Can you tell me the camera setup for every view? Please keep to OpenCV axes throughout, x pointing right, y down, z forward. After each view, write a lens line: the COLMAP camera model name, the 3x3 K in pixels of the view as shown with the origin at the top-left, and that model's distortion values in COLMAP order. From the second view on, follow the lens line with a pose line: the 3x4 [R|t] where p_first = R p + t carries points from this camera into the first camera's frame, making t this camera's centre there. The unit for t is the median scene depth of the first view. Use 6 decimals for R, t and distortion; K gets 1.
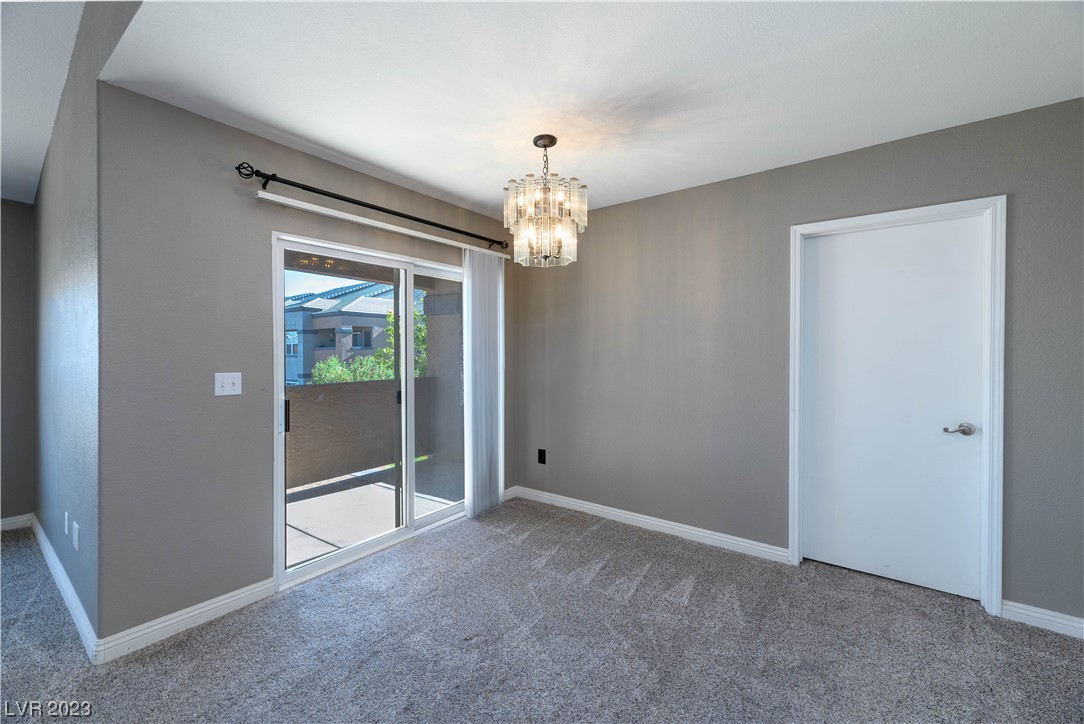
lens RADIAL K [[444.9, 0, 507.9], [0, 444.9, 350.9], [0, 0, 1]] dist [0.000942, -0.000350]
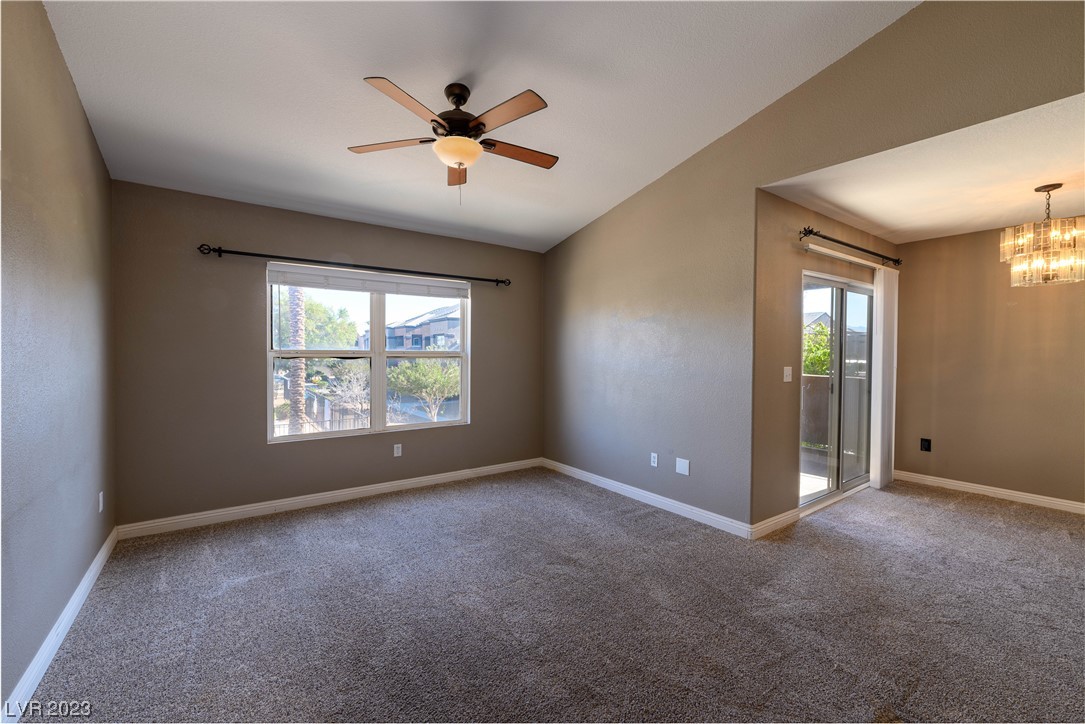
lens RADIAL K [[438.0, 0, 524.6], [0, 438.0, 360.5], [0, 0, 1]] dist [-0.002362, -0.000402]
pose [[0.954818, 0.011450, -0.296969, -0.885400], [-0.004594, 0.999707, 0.023776, -0.004135], [0.297155, -0.021337, 0.954591, -0.576115]]
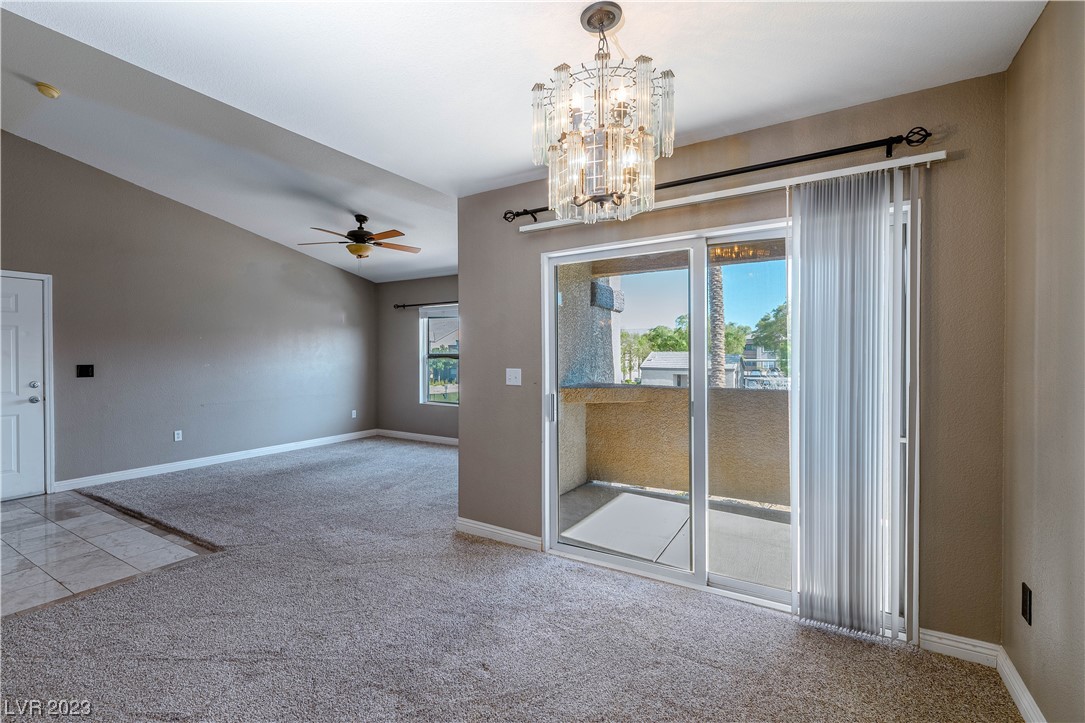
lens RADIAL K [[455.7, 0, 547.7], [0, 455.7, 359.6], [0, 0, 1]] dist [-0.000049, -0.000225]
pose [[0.152690, 0.010410, -0.988219, 0.647479], [0.004907, 0.999924, 0.011292, 0.005299], [0.988262, -0.006573, 0.152627, 0.758897]]
